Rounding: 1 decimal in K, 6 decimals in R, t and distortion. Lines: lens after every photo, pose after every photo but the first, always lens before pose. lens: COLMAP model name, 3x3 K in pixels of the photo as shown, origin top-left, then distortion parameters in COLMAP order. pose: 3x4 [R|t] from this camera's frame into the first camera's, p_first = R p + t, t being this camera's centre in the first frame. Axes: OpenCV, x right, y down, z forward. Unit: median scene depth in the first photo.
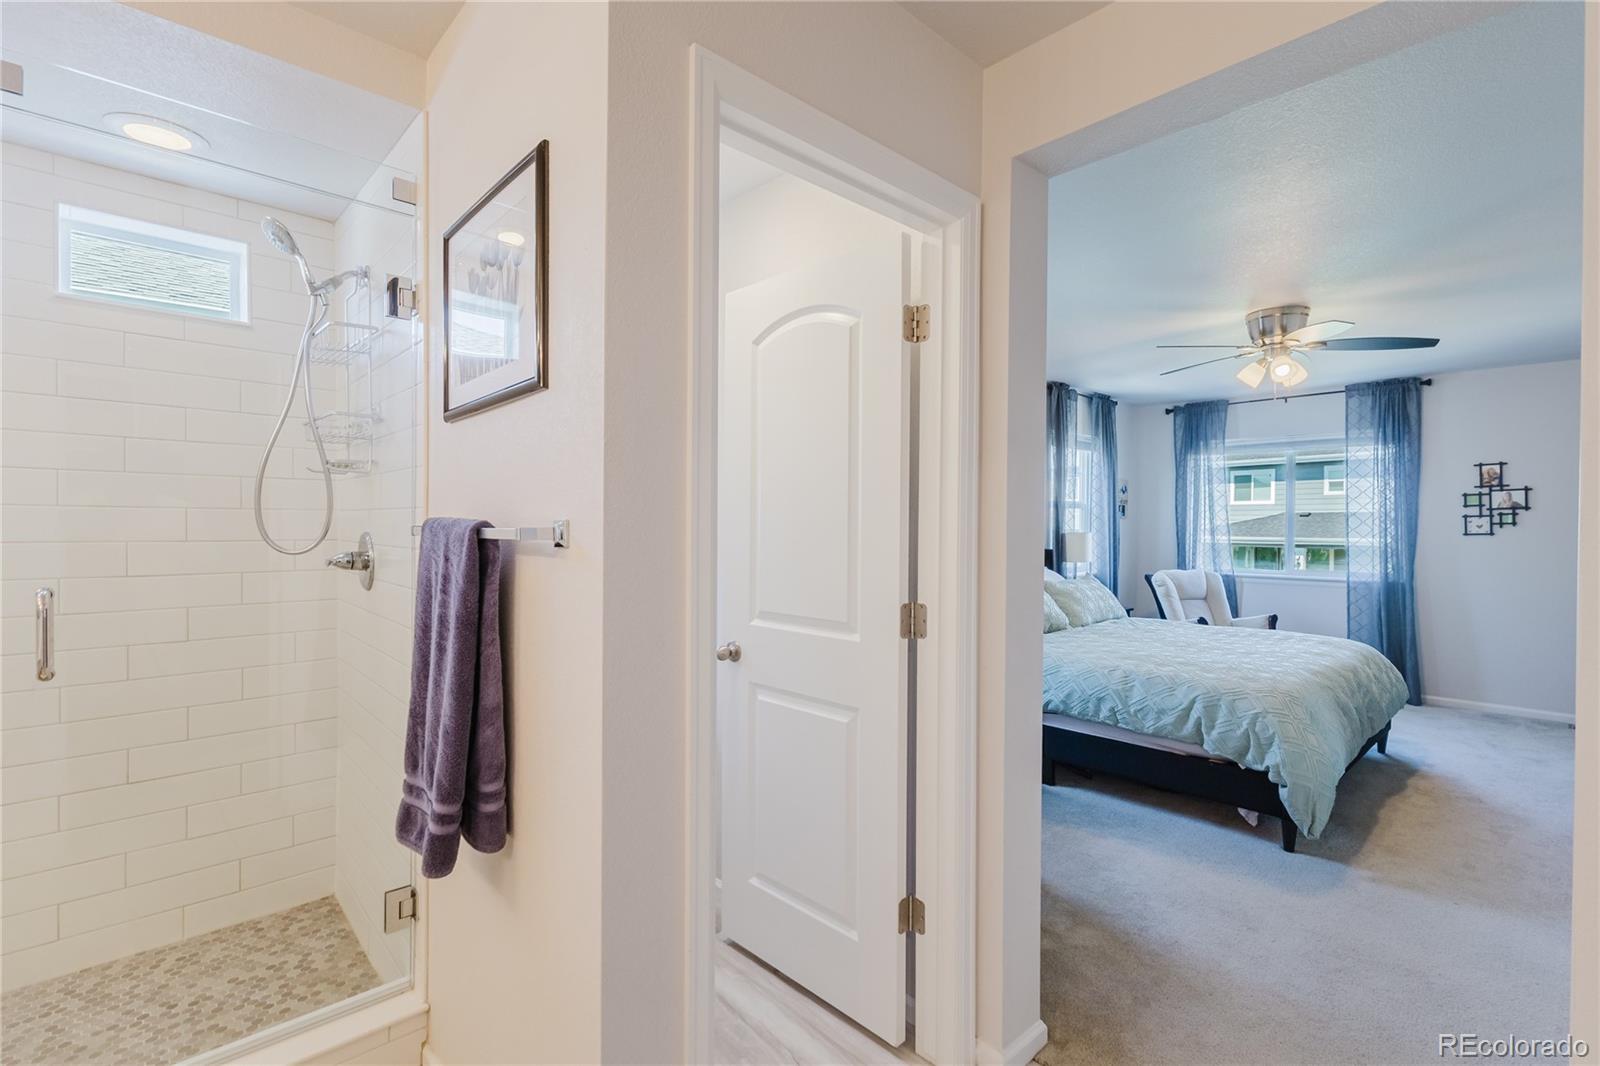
lens RADIAL K [[730.4, 0, 802.0], [0, 730.4, 533.0], [0, 0, 1]] dist [0.002431, 0.000482]
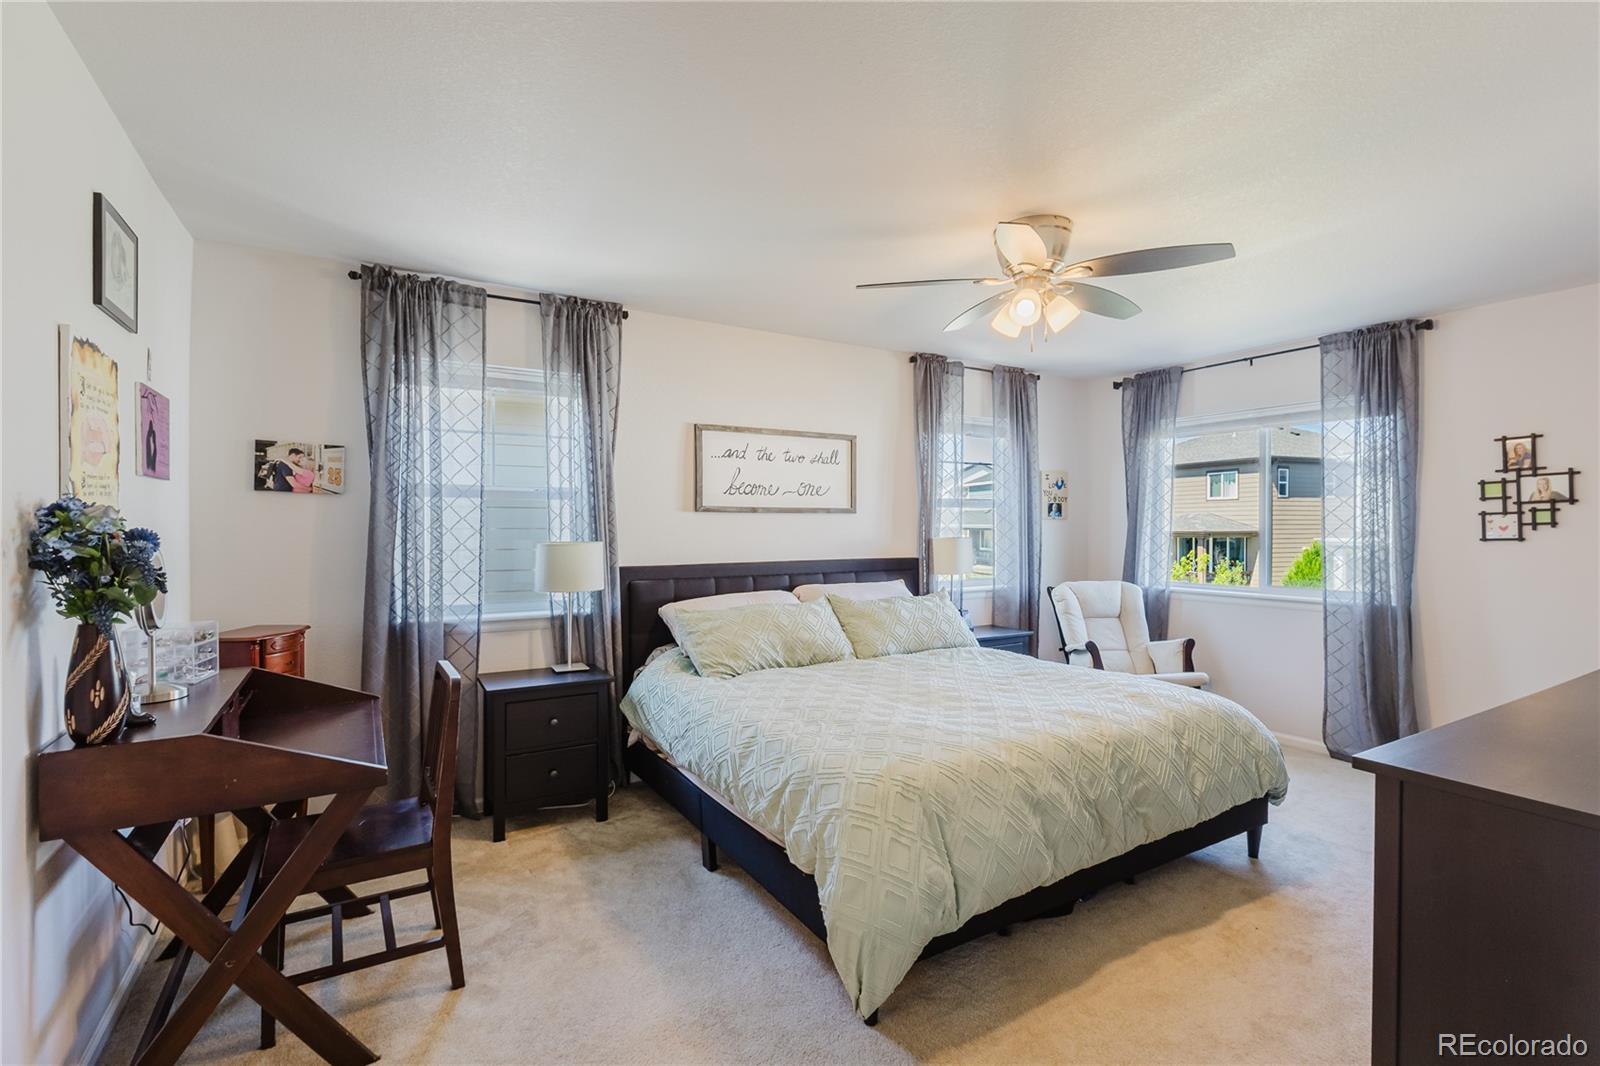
lens RADIAL K [[730.4, 0, 802.0], [0, 730.4, 533.0], [0, 0, 1]] dist [0.002431, 0.000482]
pose [[0.979779, -0.002640, -0.200067, 0.415677], [0.001901, 0.999991, -0.003885, -0.003027], [0.200075, 0.003426, 0.979775, 0.191029]]
